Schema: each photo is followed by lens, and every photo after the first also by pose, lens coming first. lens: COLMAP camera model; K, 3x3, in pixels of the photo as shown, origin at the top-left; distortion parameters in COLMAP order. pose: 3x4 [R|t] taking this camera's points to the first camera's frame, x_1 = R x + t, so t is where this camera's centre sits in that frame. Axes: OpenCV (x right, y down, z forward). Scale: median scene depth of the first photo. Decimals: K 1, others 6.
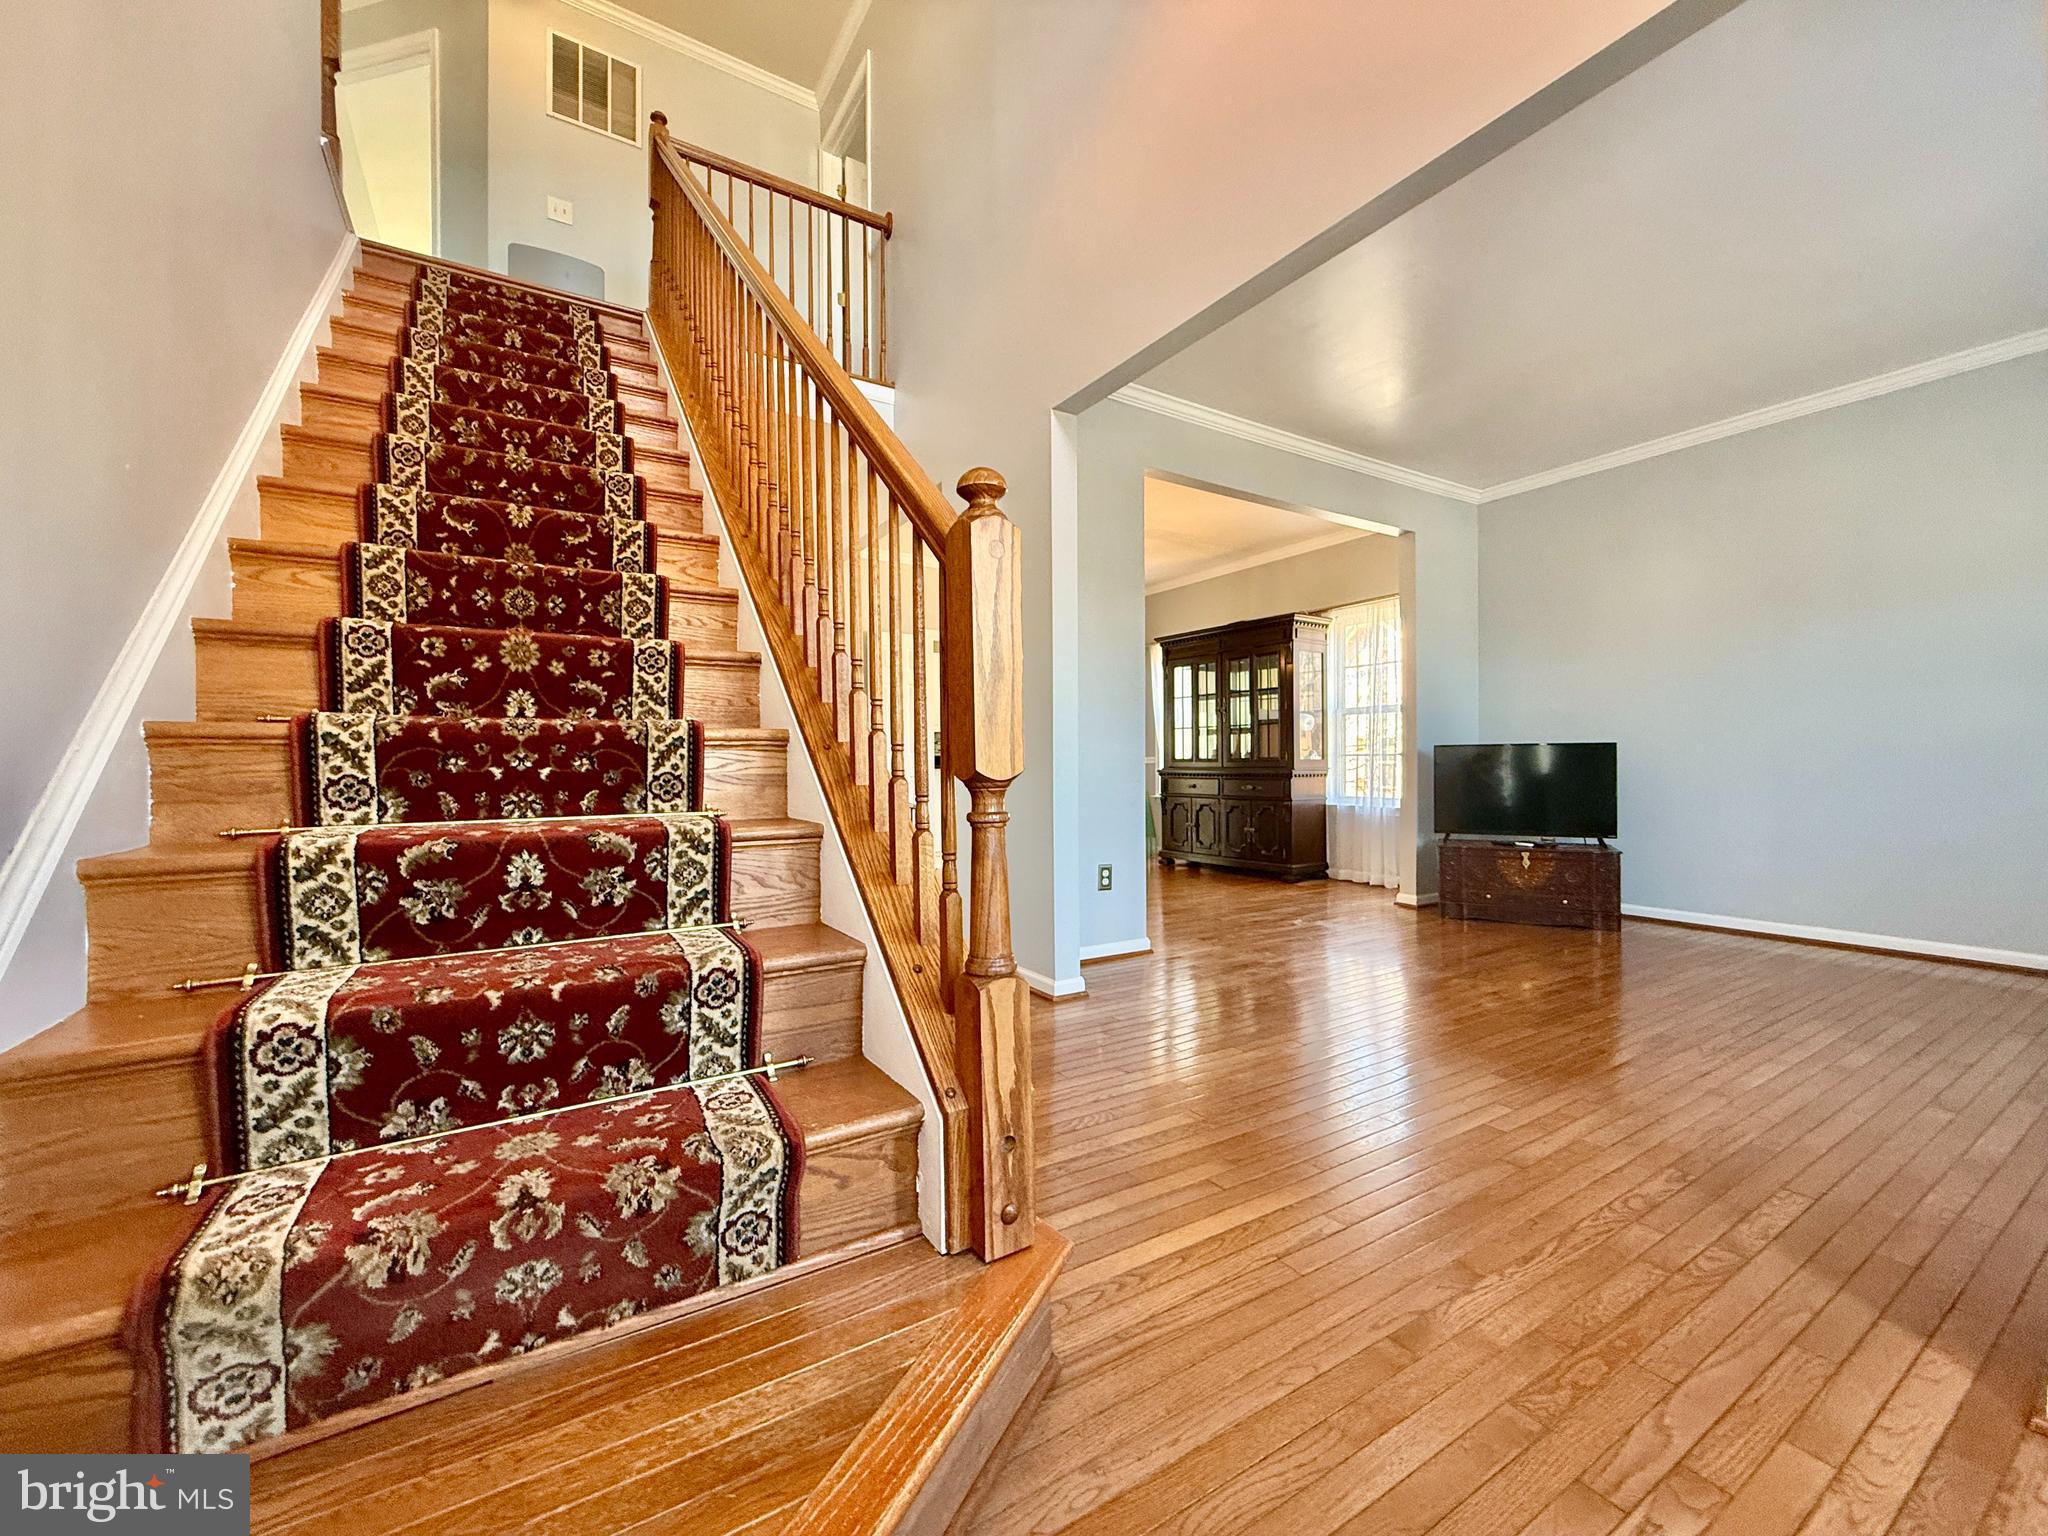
lens RADIAL K [[811.6, 0, 1021.0], [0, 811.6, 766.8], [0, 0, 1]] dist [-0.000552, -0.000109]
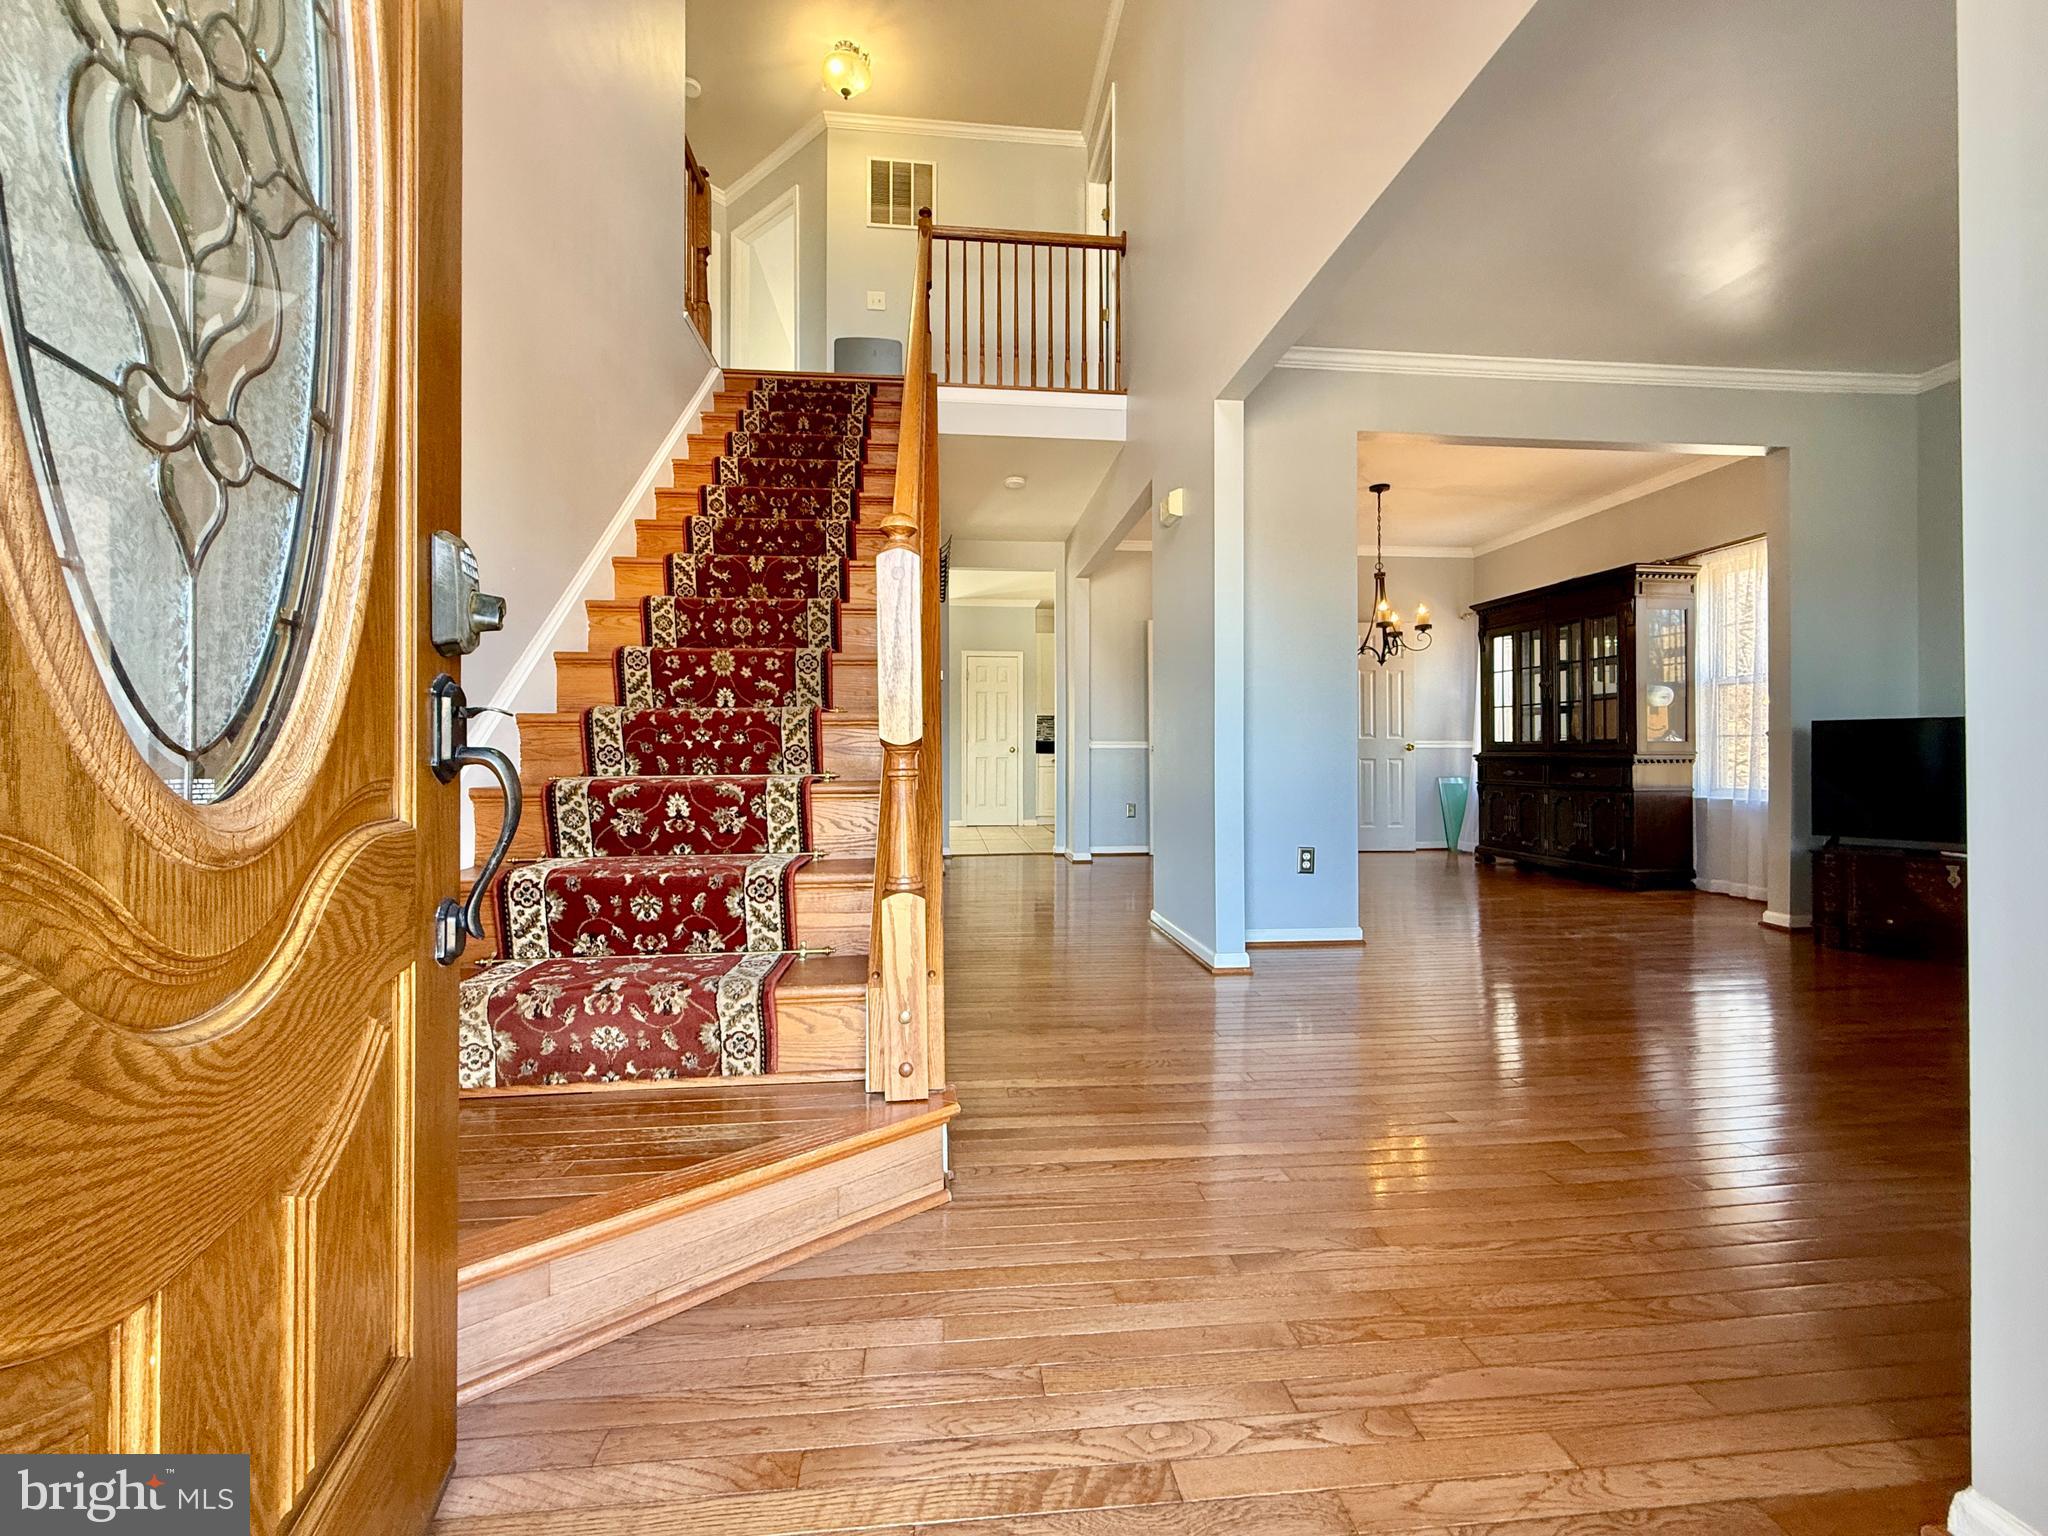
lens RADIAL K [[822.8, 0, 1020.2], [0, 822.8, 753.5], [0, 0, 1]] dist [-0.001428, -0.000055]
pose [[0.898335, 0.002618, -0.439302, 0.639395], [-0.003428, 0.999994, -0.001049, 0.026995], [0.439297, 0.002448, 0.898339, -0.113956]]
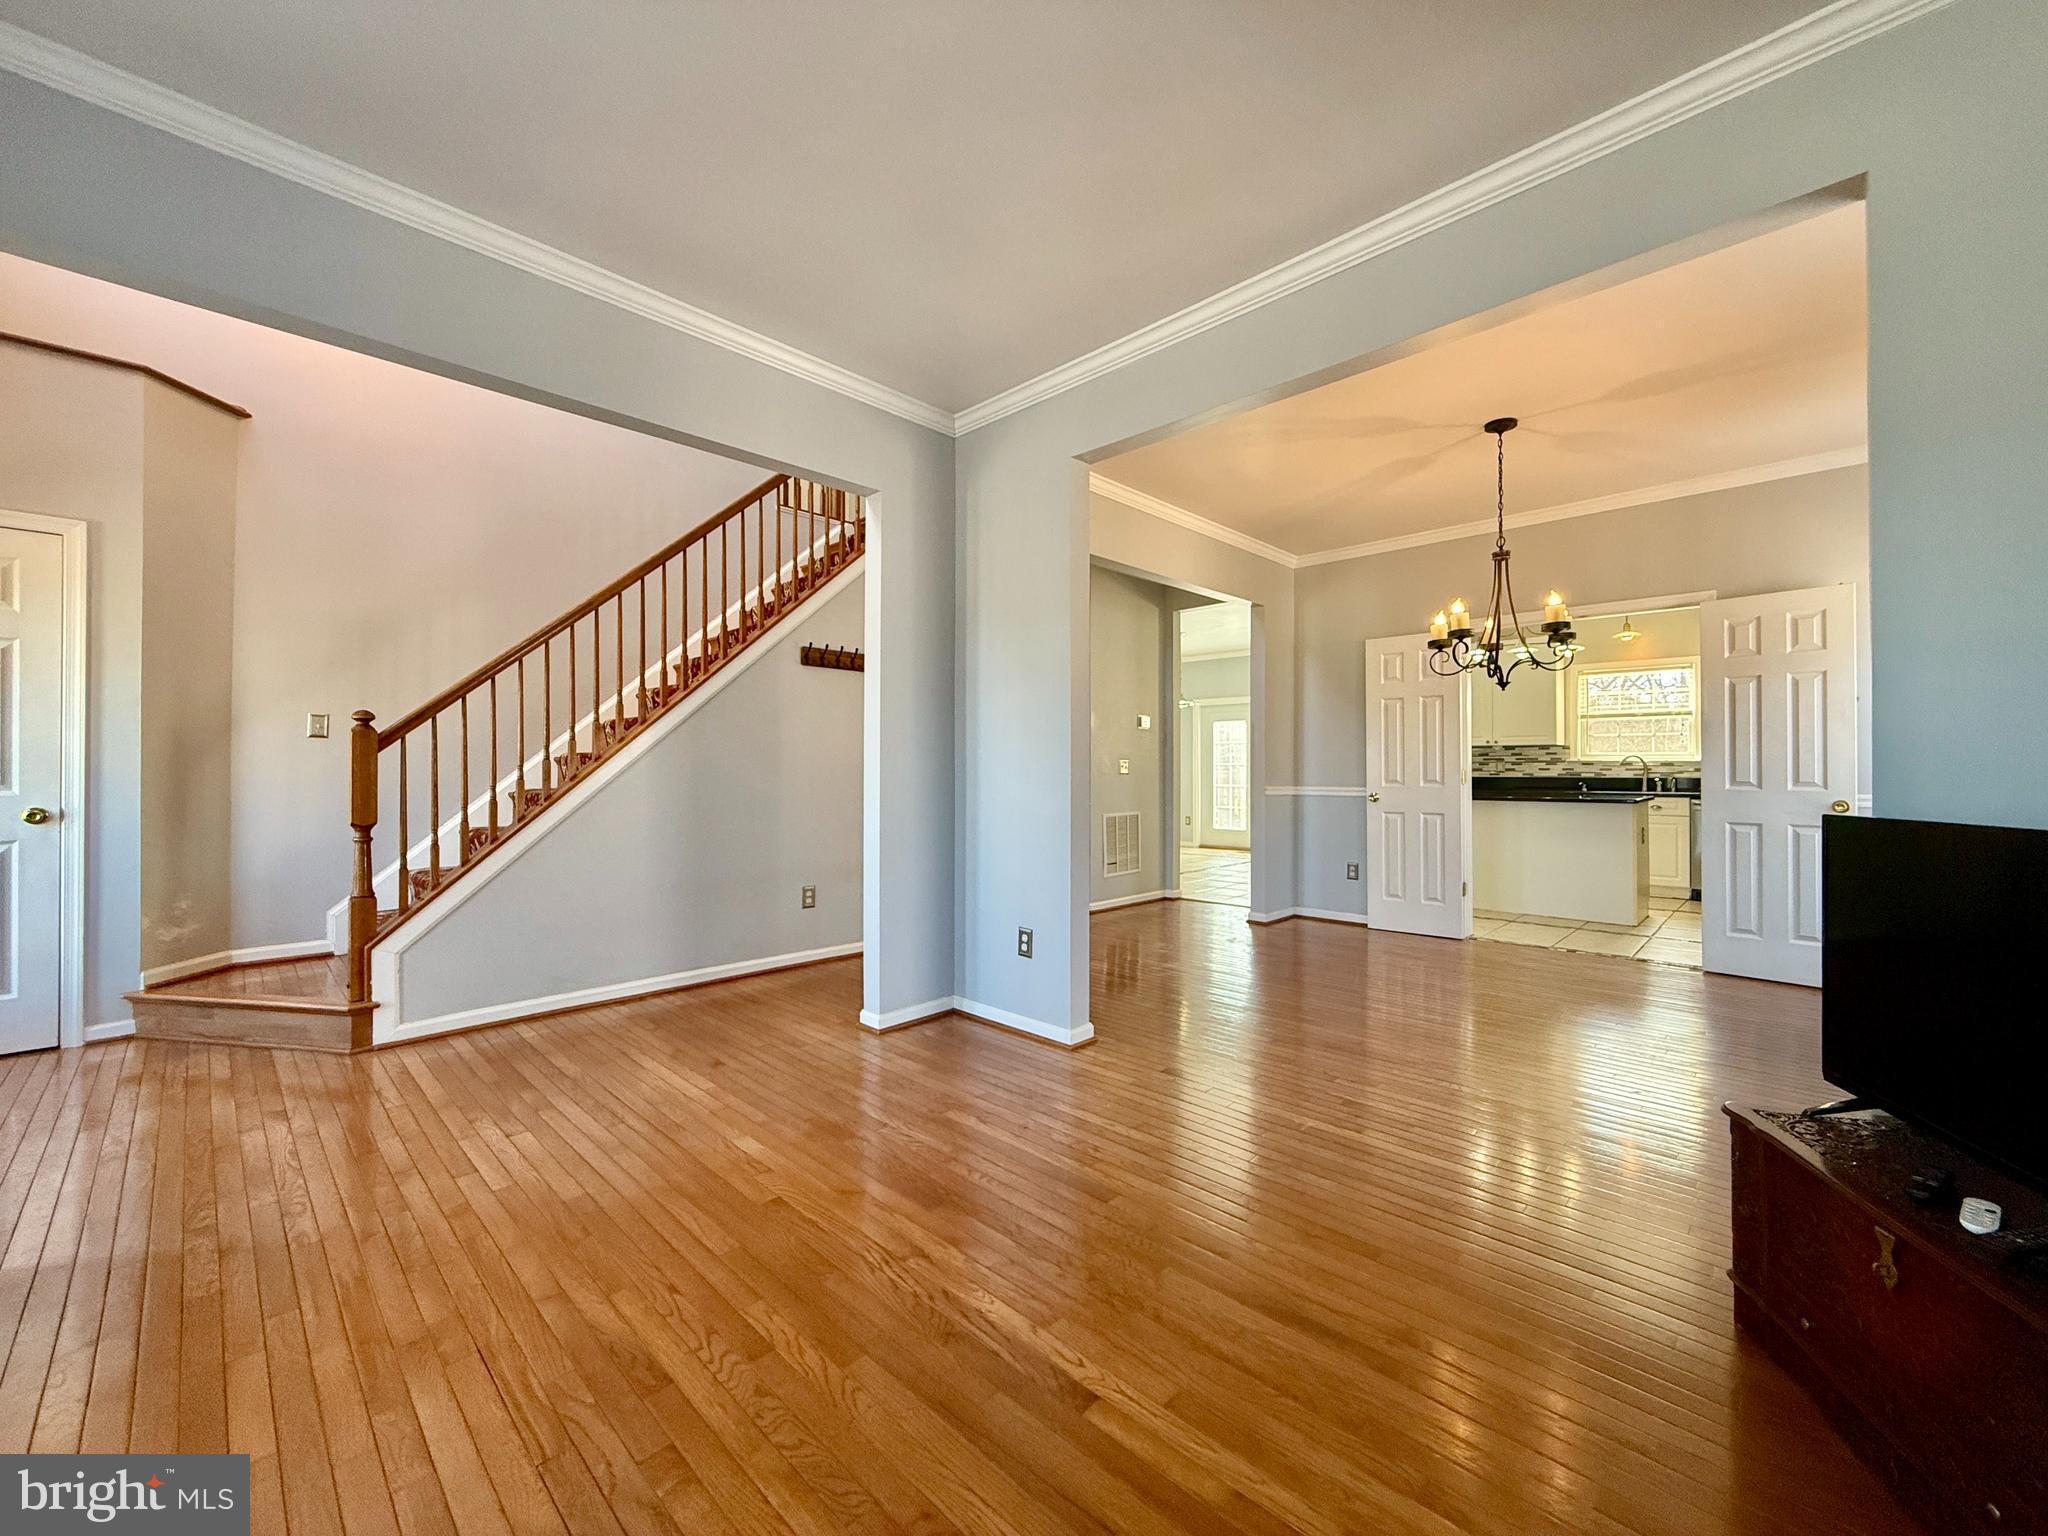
lens RADIAL K [[811.6, 0, 1021.0], [0, 811.6, 766.8], [0, 0, 1]] dist [-0.000552, -0.000109]
pose [[0.236053, -0.003398, -0.971734, 2.720403], [-0.002648, 0.999988, -0.004140, -0.151498], [0.971737, 0.003551, 0.236041, 2.185089]]
